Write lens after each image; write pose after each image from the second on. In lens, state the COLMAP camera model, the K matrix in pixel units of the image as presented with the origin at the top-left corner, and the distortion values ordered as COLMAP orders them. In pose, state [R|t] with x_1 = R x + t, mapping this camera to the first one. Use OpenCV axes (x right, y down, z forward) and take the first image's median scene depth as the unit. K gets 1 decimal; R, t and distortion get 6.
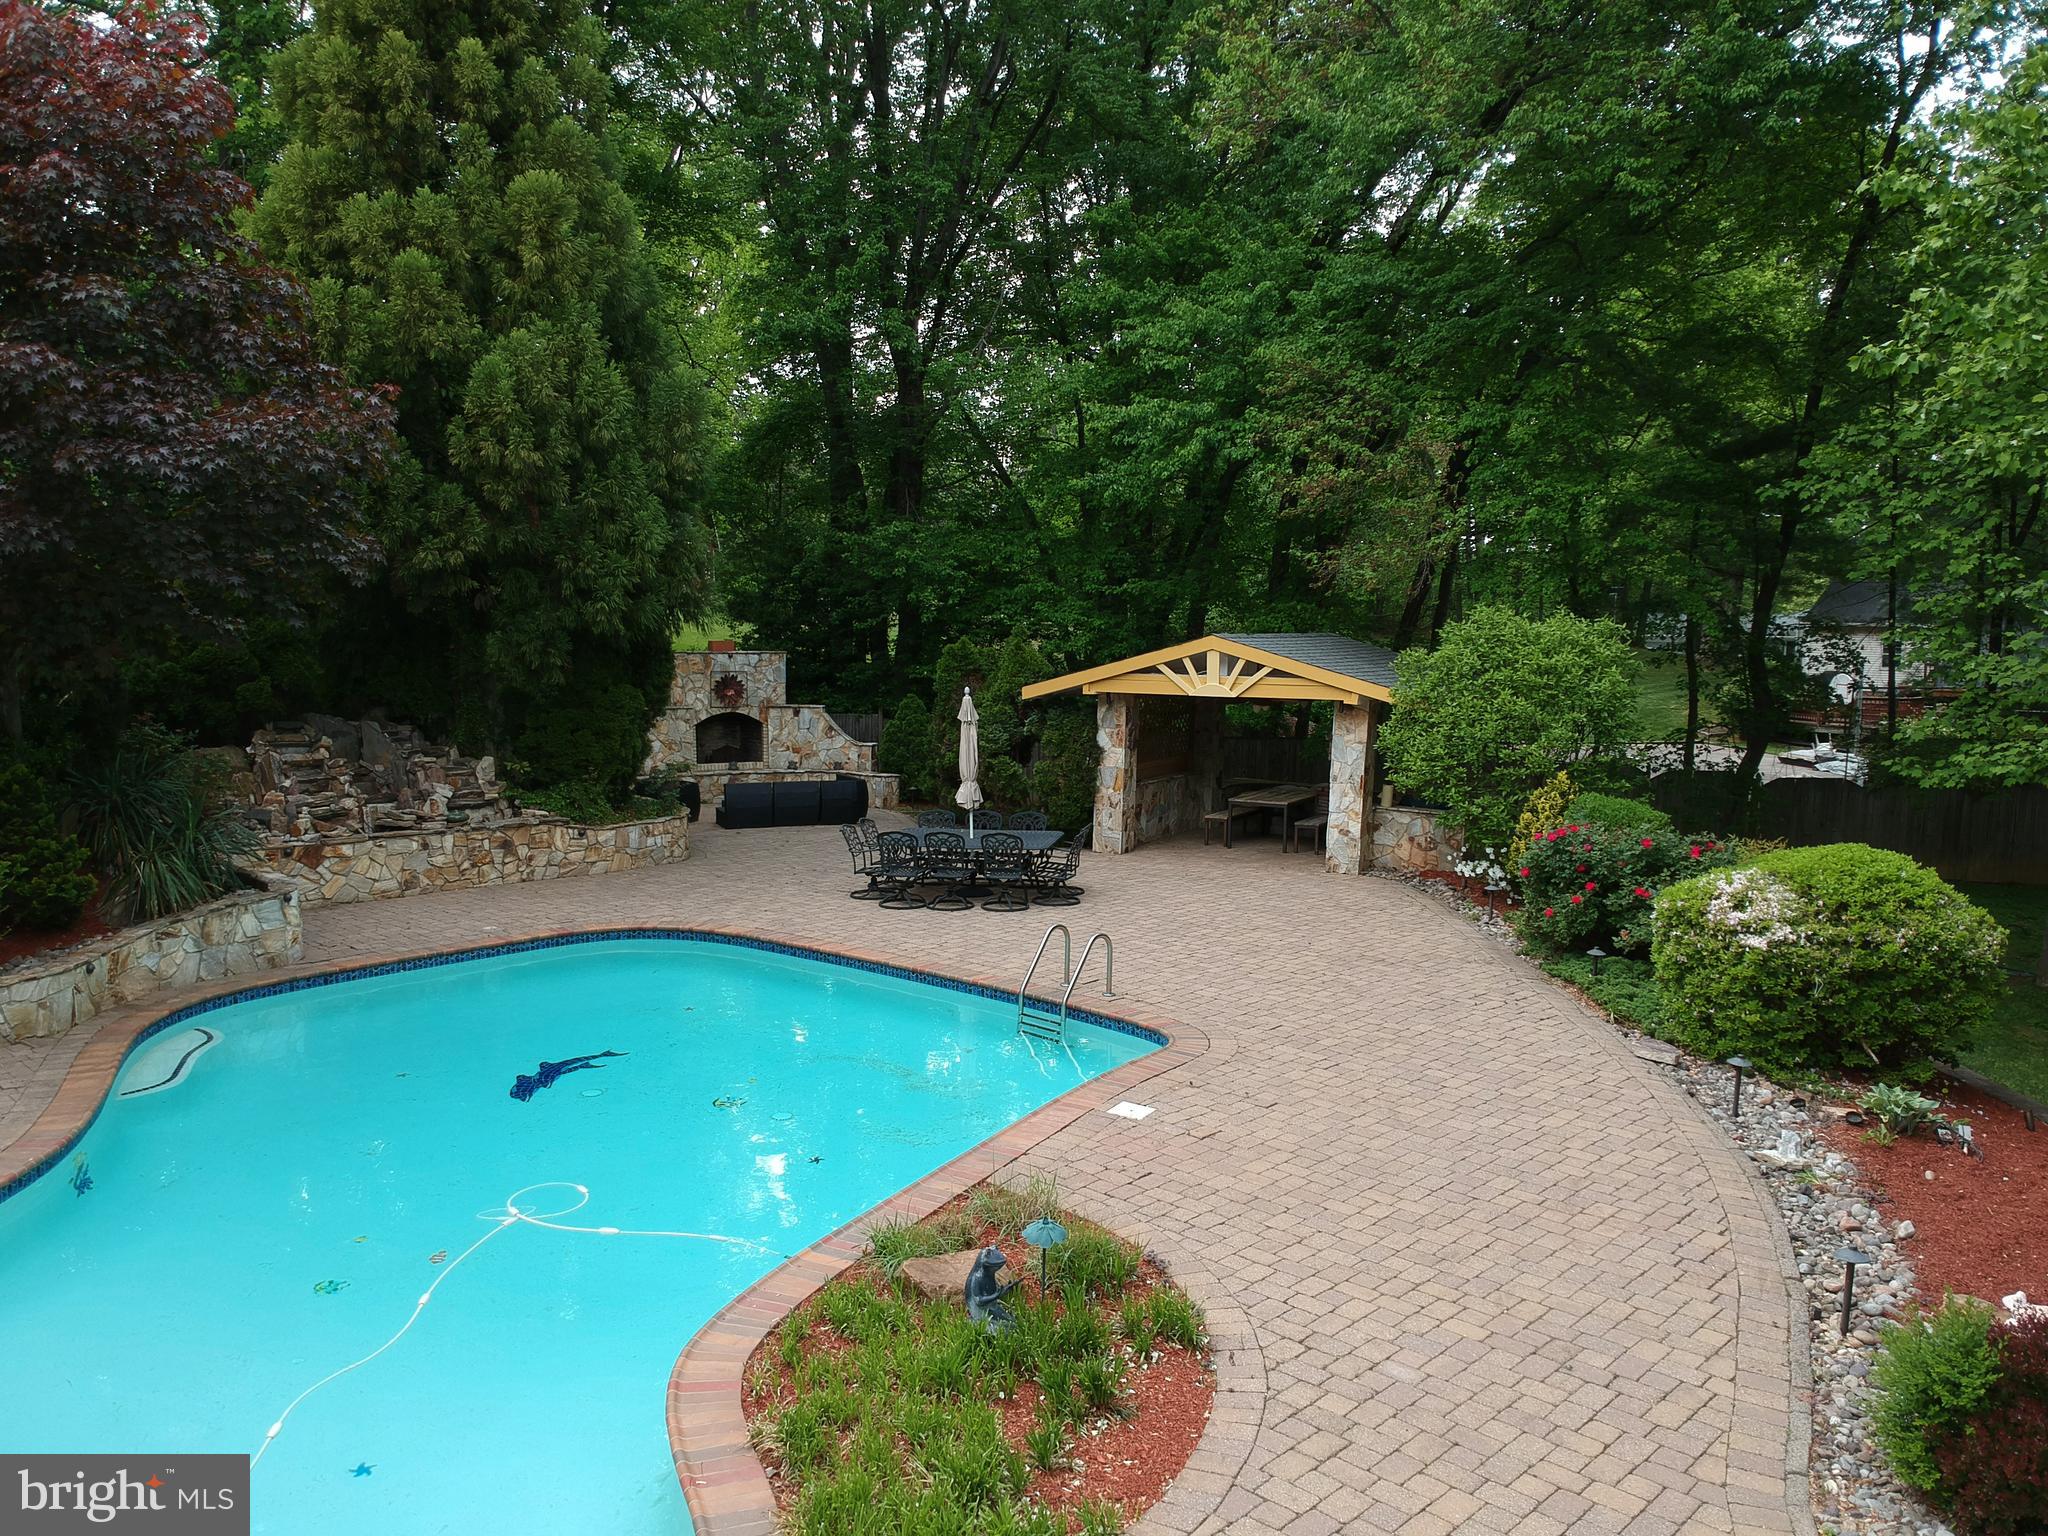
lens RADIAL K [[1466.8, 0, 1024.0], [0, 1466.8, 768.0], [0, 0, 1]] dist [0.099256, -0.189791]
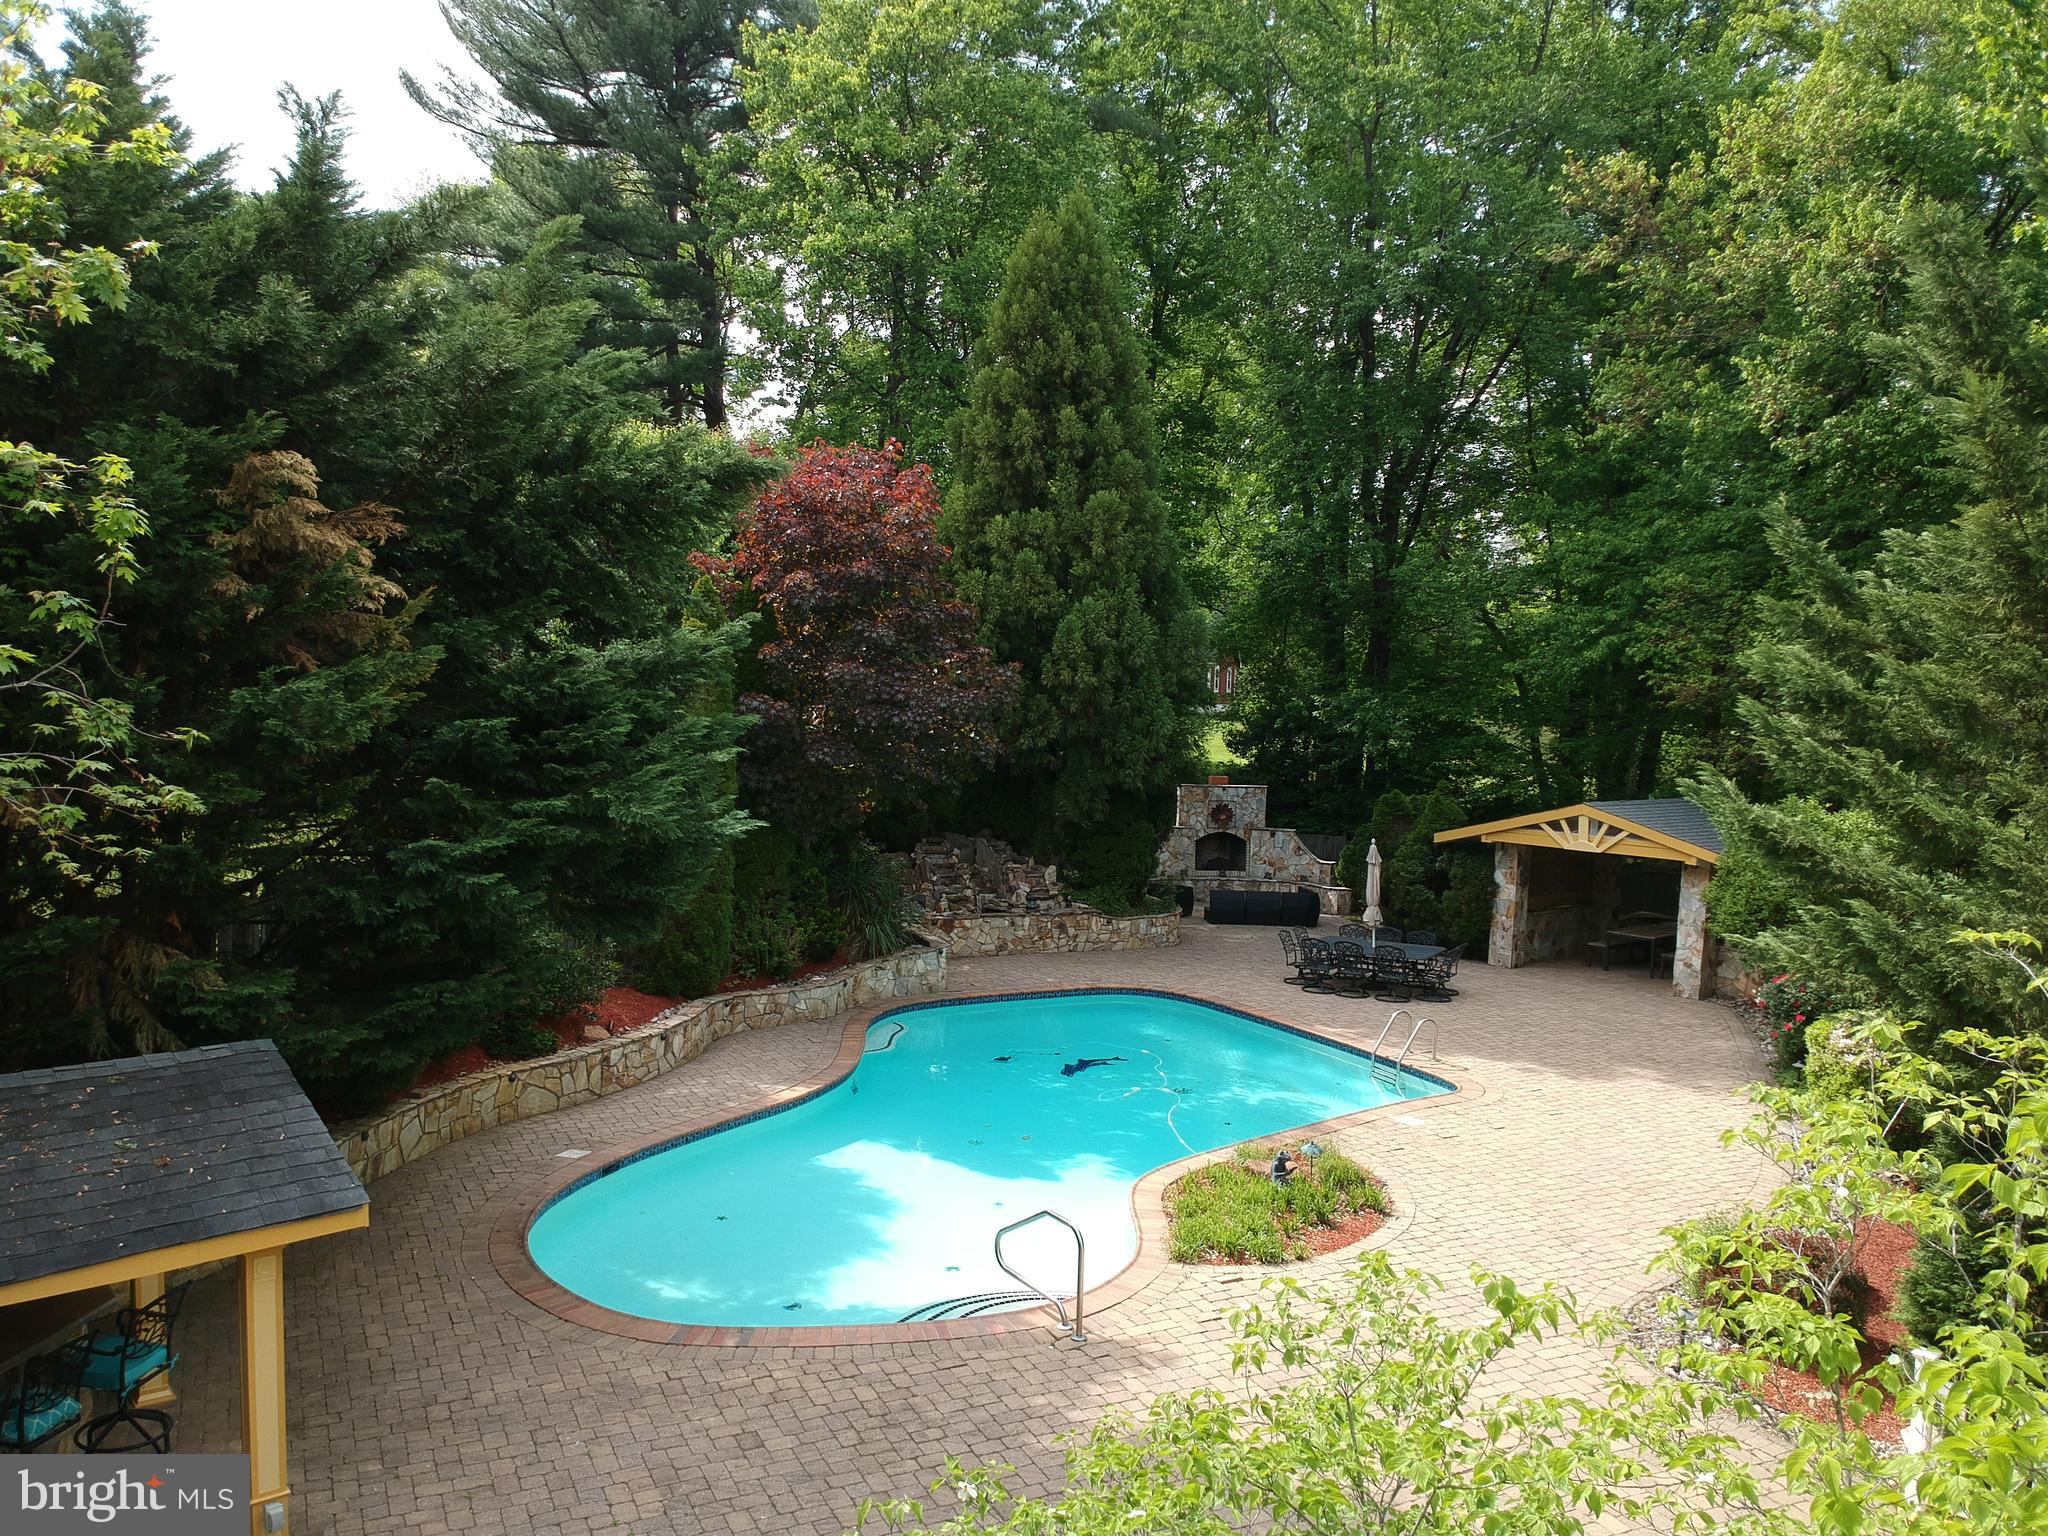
lens RADIAL K [[1466.8, 0, 1024.0], [0, 1466.8, 768.0], [0, 0, 1]] dist [0.099256, -0.189791]
pose [[0.937095, 0.034671, -0.347347, 0.130292], [-0.053551, 0.997555, -0.044901, -0.040155], [0.344941, 0.060677, 0.936661, -0.428664]]
